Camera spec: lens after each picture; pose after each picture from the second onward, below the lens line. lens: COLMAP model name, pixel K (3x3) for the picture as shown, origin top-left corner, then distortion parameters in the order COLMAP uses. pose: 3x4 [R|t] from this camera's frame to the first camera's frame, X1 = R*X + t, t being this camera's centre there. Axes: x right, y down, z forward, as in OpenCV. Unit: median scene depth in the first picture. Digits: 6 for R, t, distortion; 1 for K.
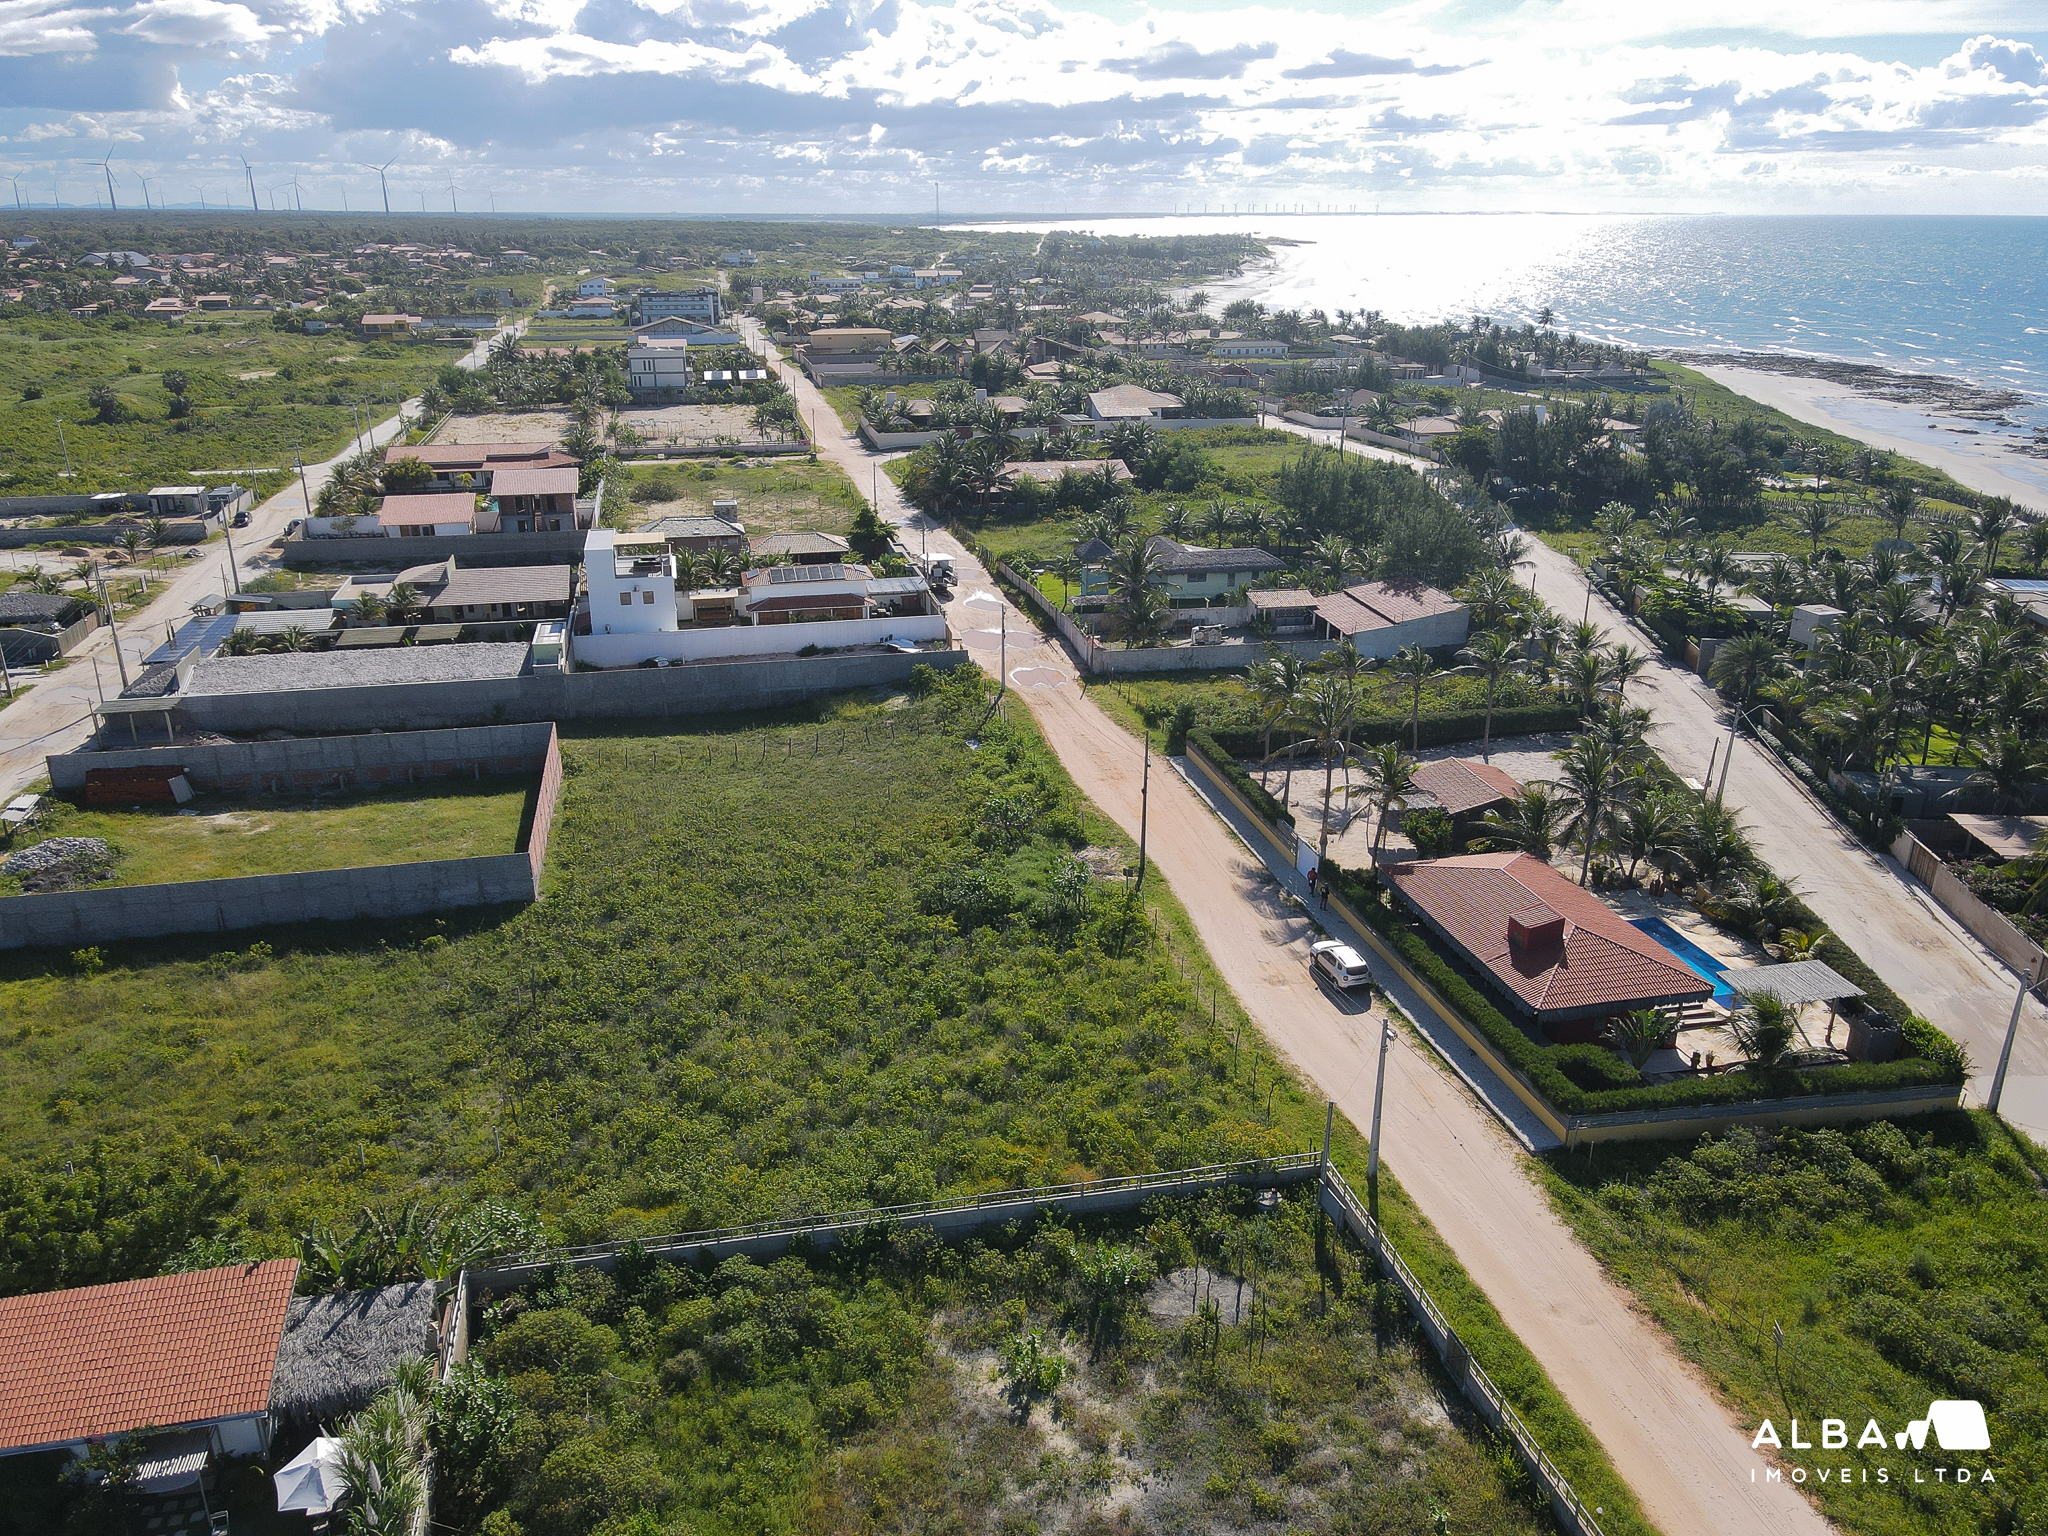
lens RADIAL K [[1536.2, 0, 1024.0], [0, 1536.2, 768.0], [0, 0, 1]] dist [0.003903, 0.007138]
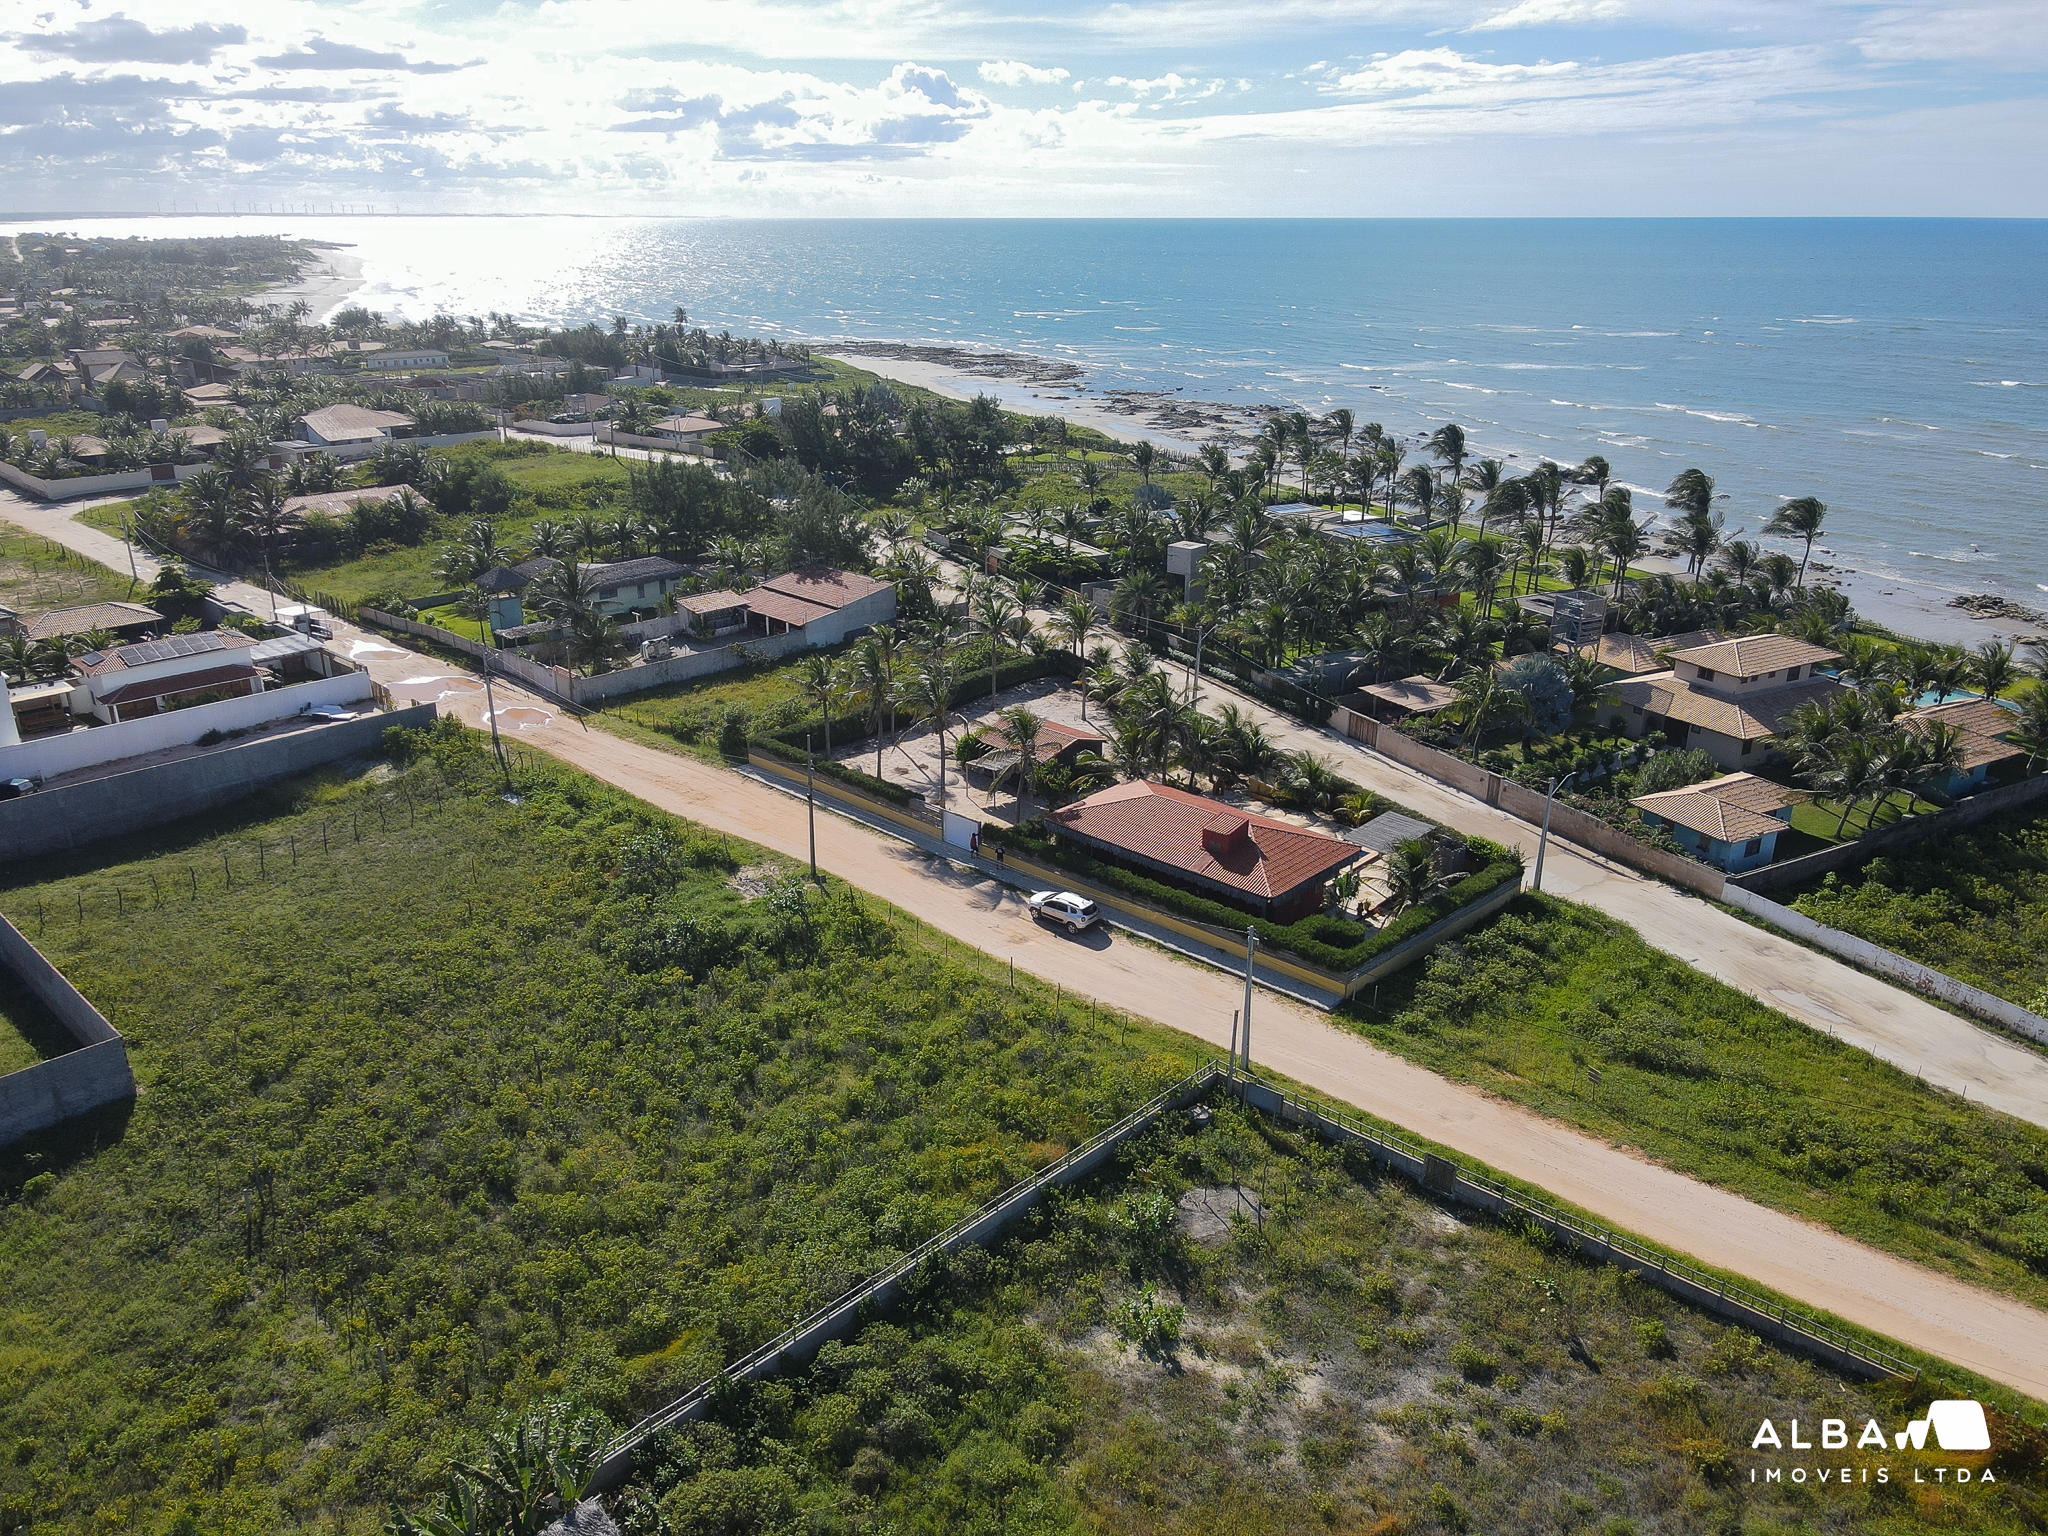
lens RADIAL K [[1511.9, 0, 1040.0], [0, 1511.9, 761.7], [0, 0, 1]] dist [0.006099, 0.019856]
pose [[0.822783, -0.193270, 0.534486, -0.236244], [0.193287, 0.979506, 0.056645, -0.025546], [-0.534480, 0.056703, 0.843277, 0.066145]]
